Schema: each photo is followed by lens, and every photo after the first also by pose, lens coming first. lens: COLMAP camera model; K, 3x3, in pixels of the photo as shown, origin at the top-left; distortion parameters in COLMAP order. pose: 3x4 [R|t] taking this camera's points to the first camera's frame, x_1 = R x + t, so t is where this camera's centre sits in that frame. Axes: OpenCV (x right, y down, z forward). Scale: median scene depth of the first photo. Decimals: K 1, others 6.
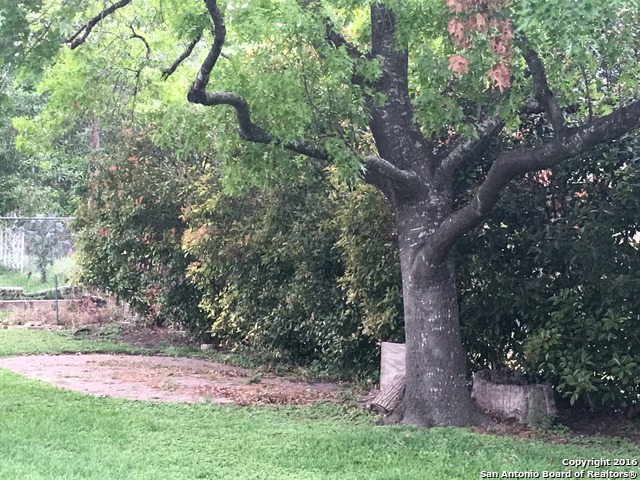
lens RADIAL K [[1416.2, 0, 320.4], [0, 1416.2, 239.5], [0, 0, 1]] dist [0.015143, 0.000000]
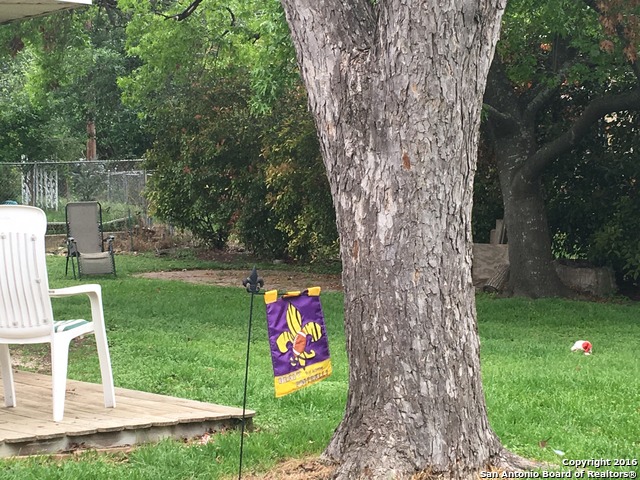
lens RADIAL K [[1416.2, 0, 319.7], [0, 1416.2, 240.6], [0, 0, 1]] dist [0.015143, 0.000000]
pose [[0.995607, -0.037339, 0.085865, -0.232505], [0.033518, 0.998401, 0.045524, 0.005250], [-0.087427, -0.042446, 0.995266, -0.331944]]
